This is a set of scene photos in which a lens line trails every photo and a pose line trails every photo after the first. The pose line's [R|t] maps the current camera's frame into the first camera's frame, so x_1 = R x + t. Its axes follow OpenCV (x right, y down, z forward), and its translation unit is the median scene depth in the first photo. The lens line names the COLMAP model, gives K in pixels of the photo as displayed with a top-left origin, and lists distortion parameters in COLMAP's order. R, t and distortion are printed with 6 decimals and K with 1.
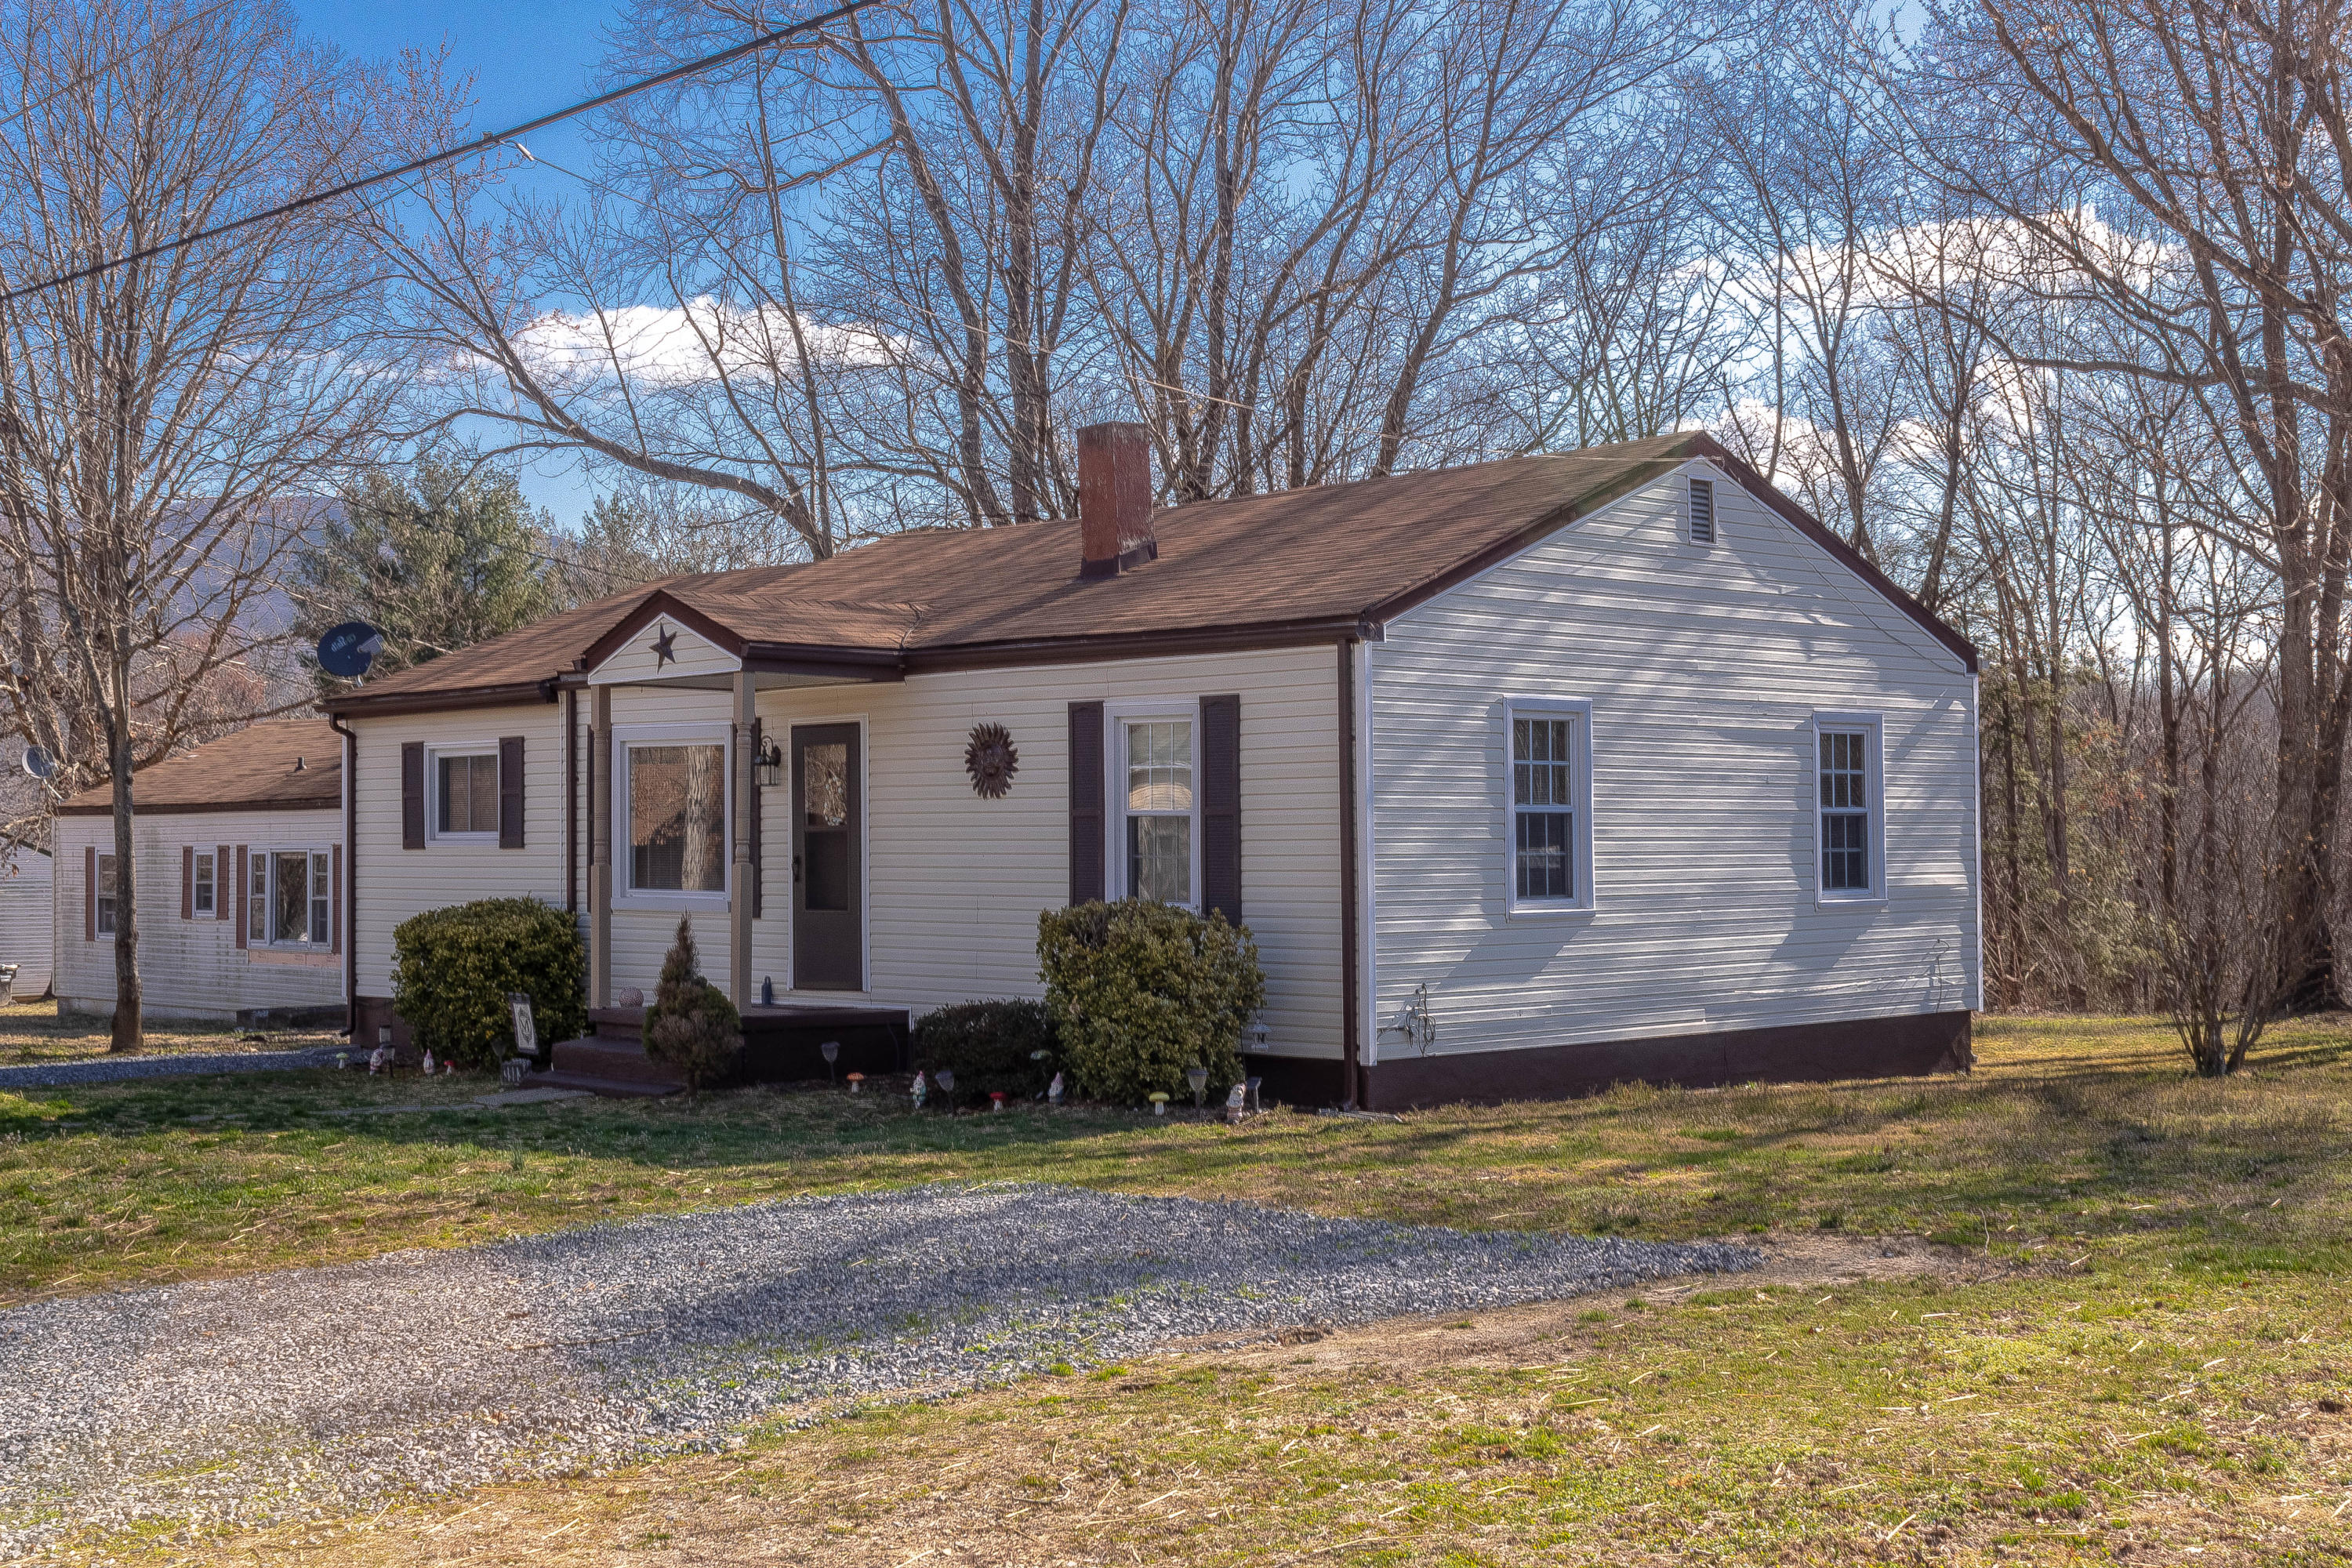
lens RADIAL K [[3097.5, 0, 1154.7], [0, 3097.5, 795.0], [0, 0, 1]] dist [0.016355, 0.000000]
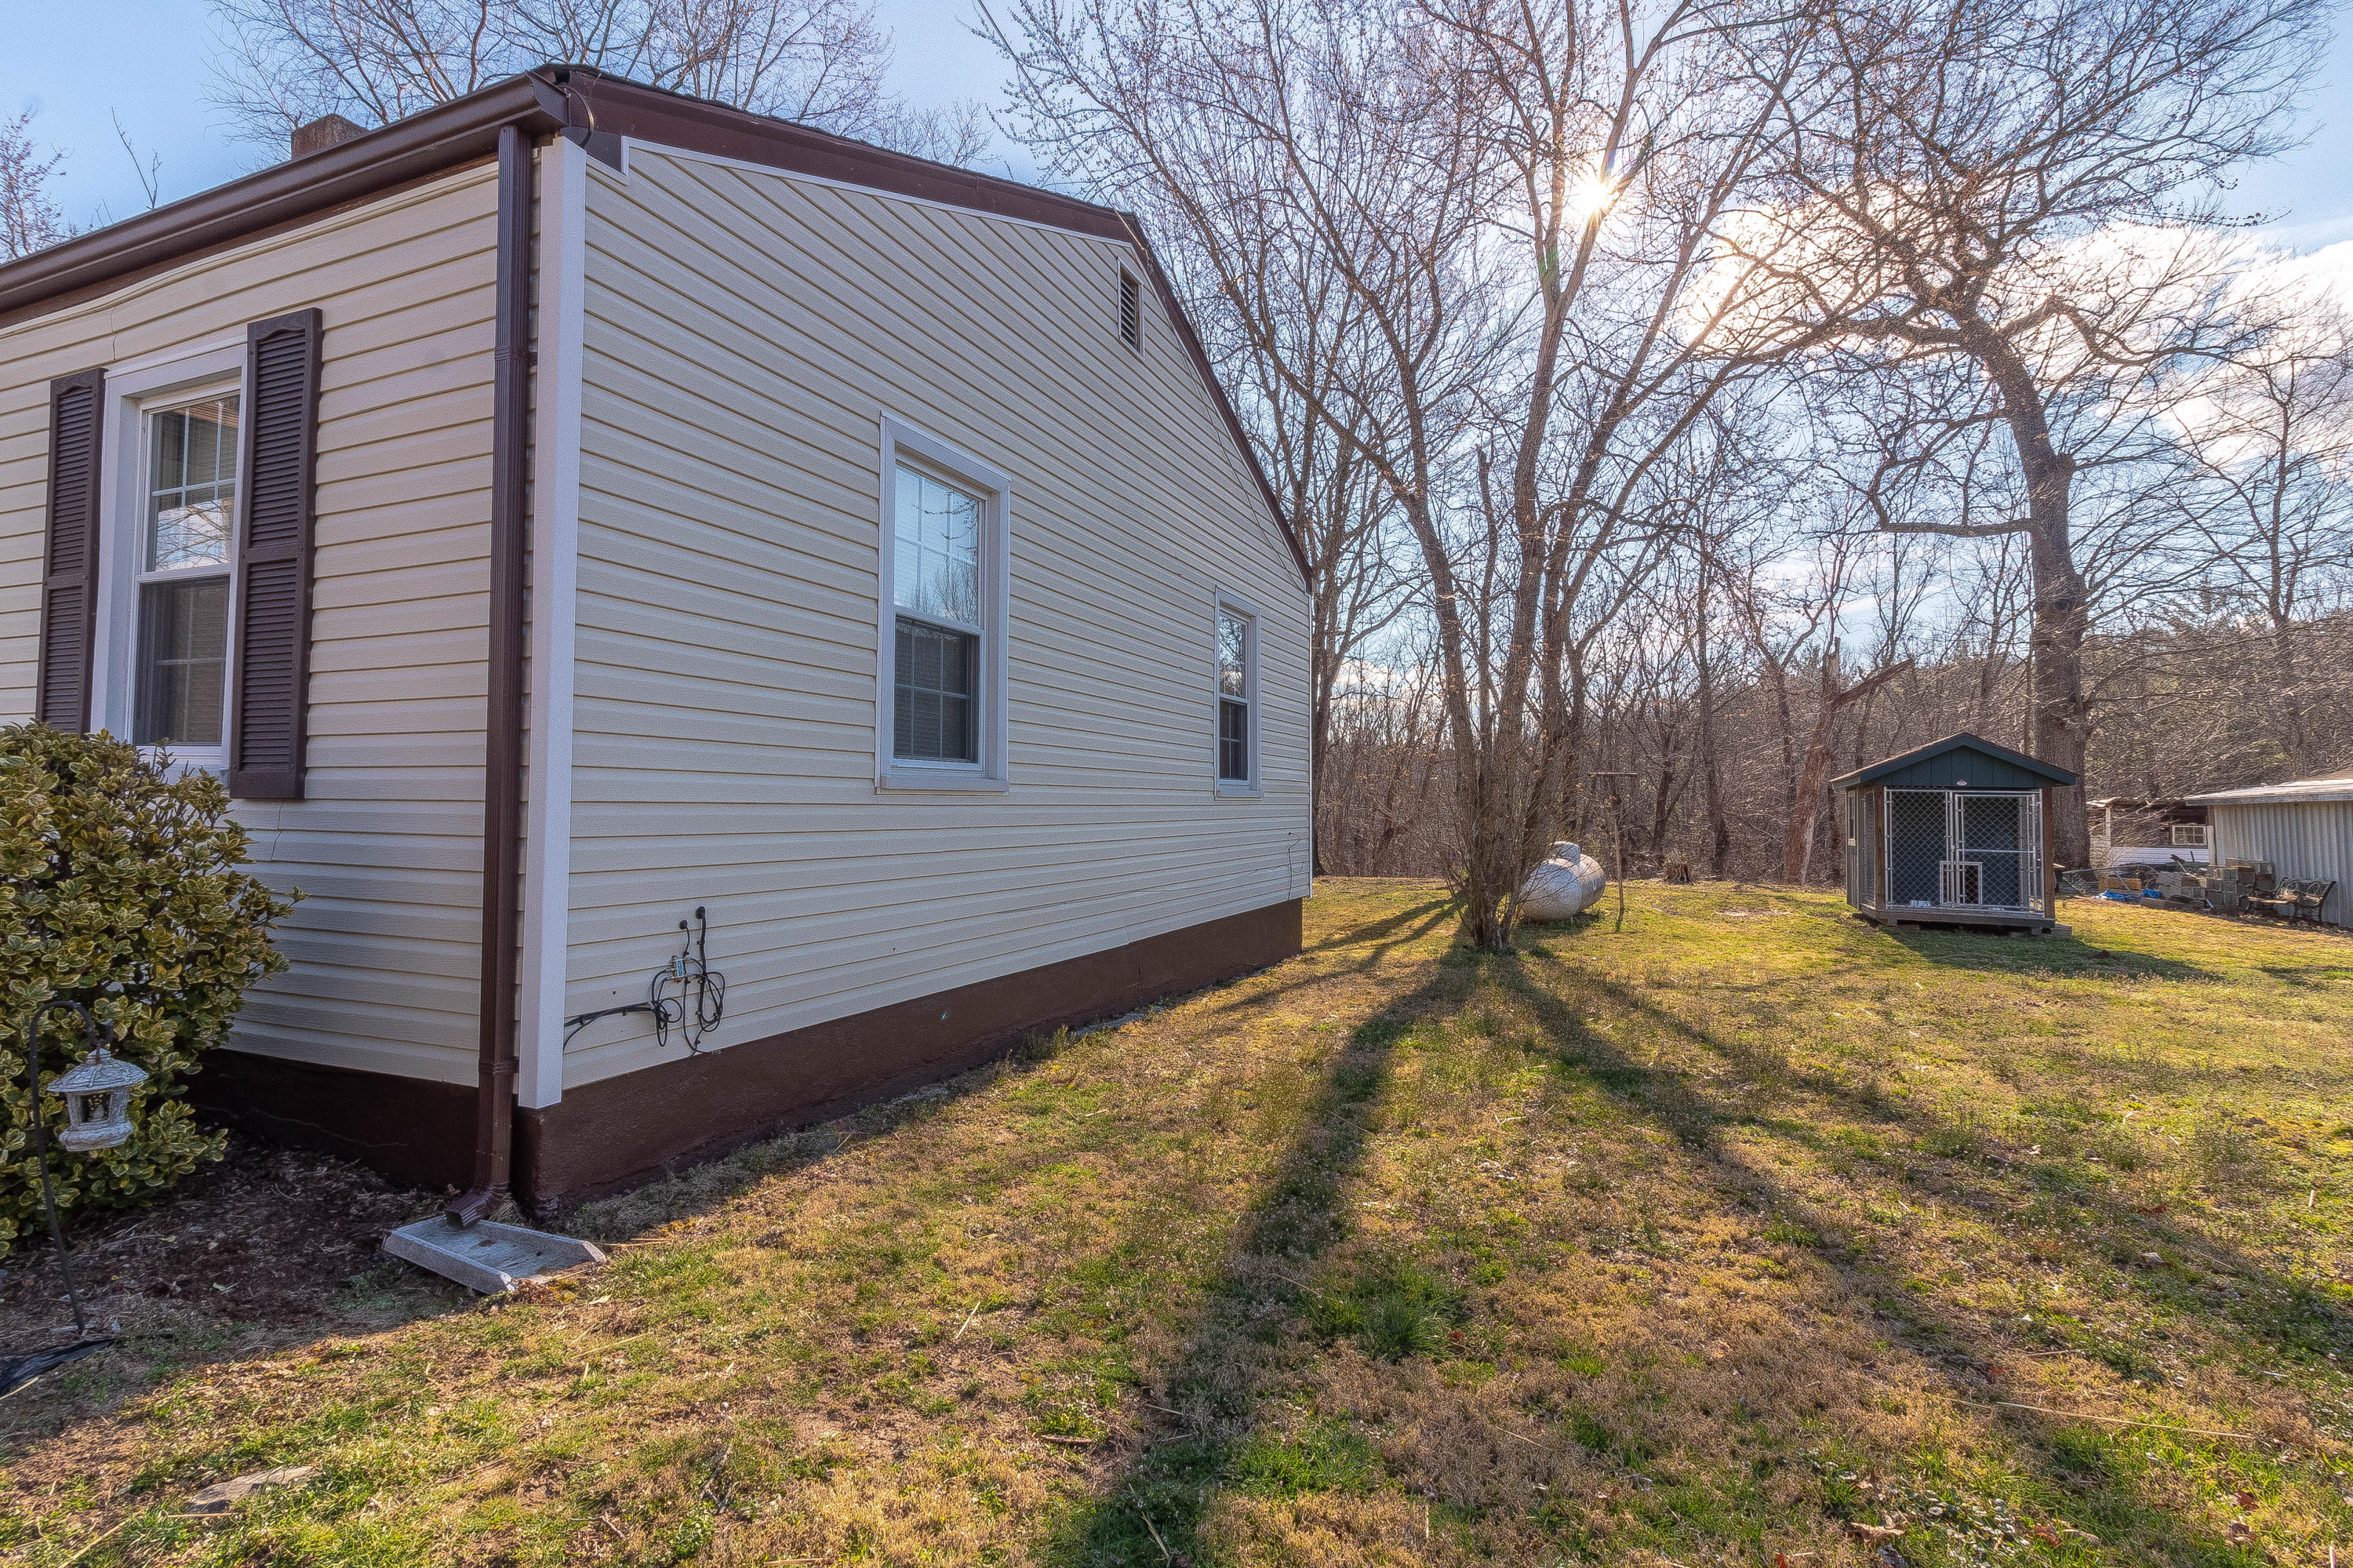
lens RADIAL K [[1090.5, 0, 1179.5], [0, 1090.5, 763.9], [0, 0, 1]] dist [0.001350, 0.000513]
pose [[0.923668, 0.030749, 0.381958, 0.083390], [-0.022649, 0.999413, -0.025686, 0.037577], [-0.382524, 0.015074, 0.923823, 0.748057]]
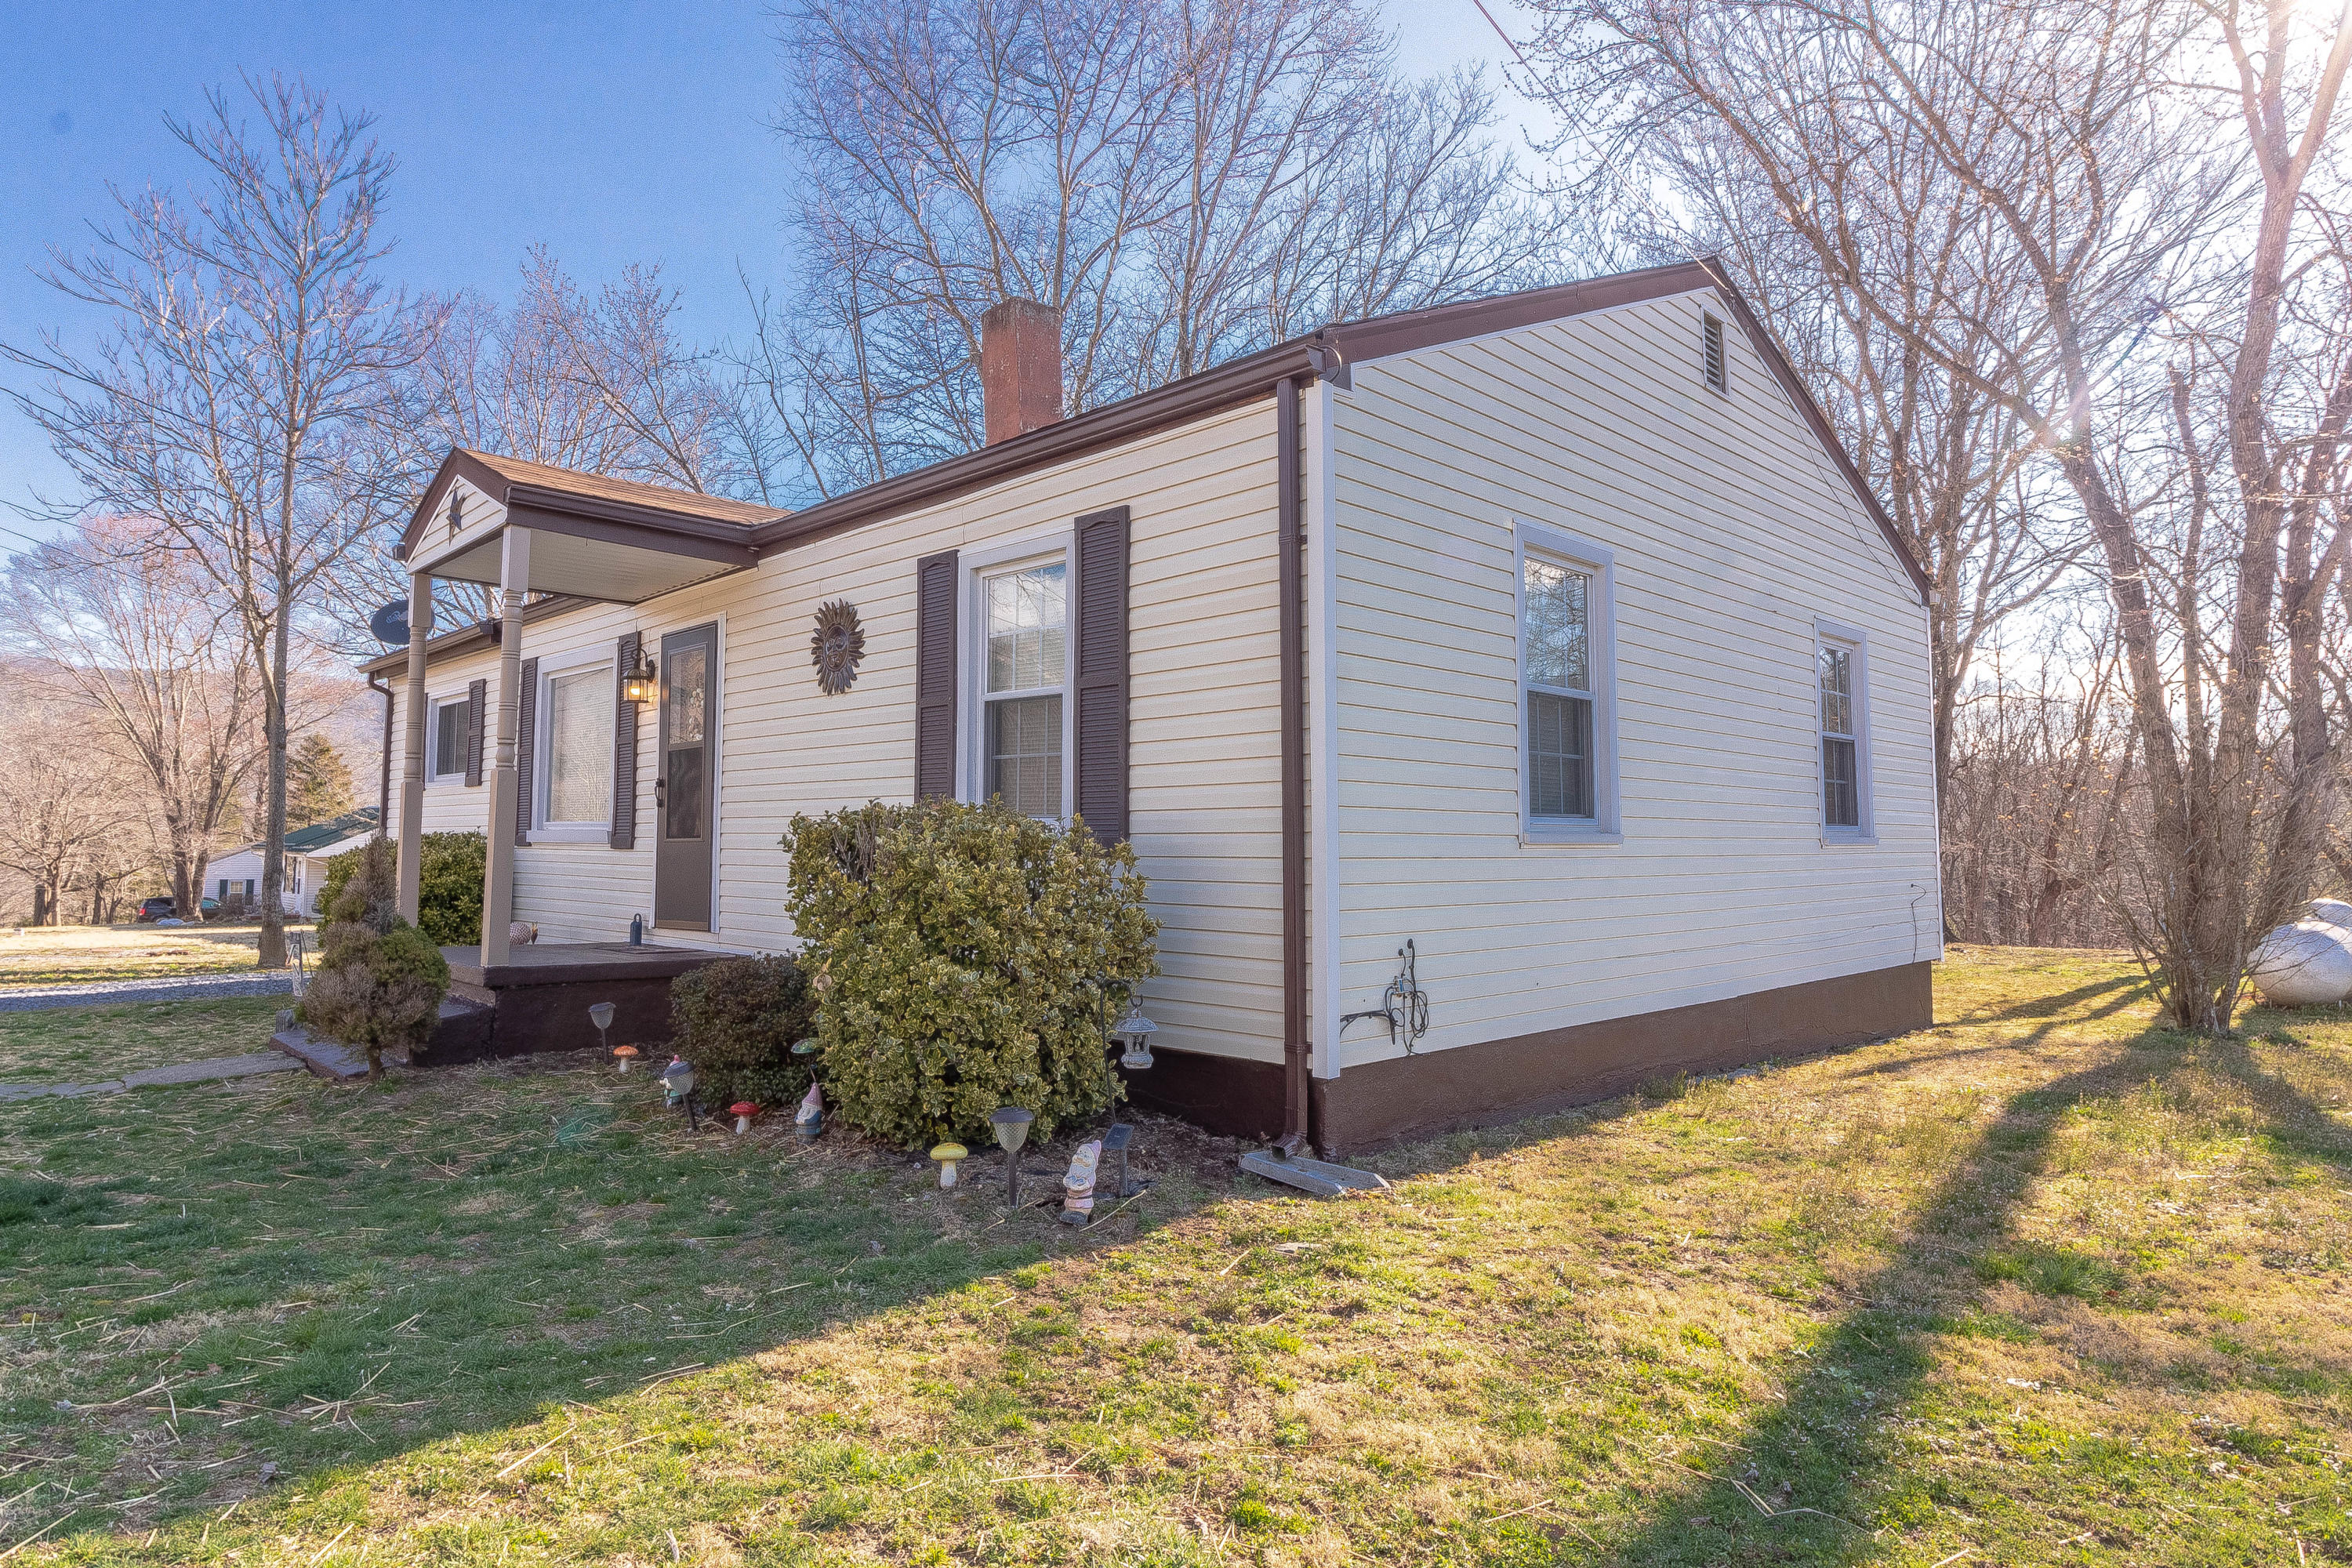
lens RADIAL K [[1351.0, 0, 1180.4], [0, 1351.0, 756.4], [0, 0, 1]] dist [0.005309, -0.003557]
pose [[0.999912, 0.010255, 0.008472, 0.034394], [-0.009796, 0.998569, -0.052565, 0.035595], [-0.008999, 0.052477, 0.998582, 0.668434]]
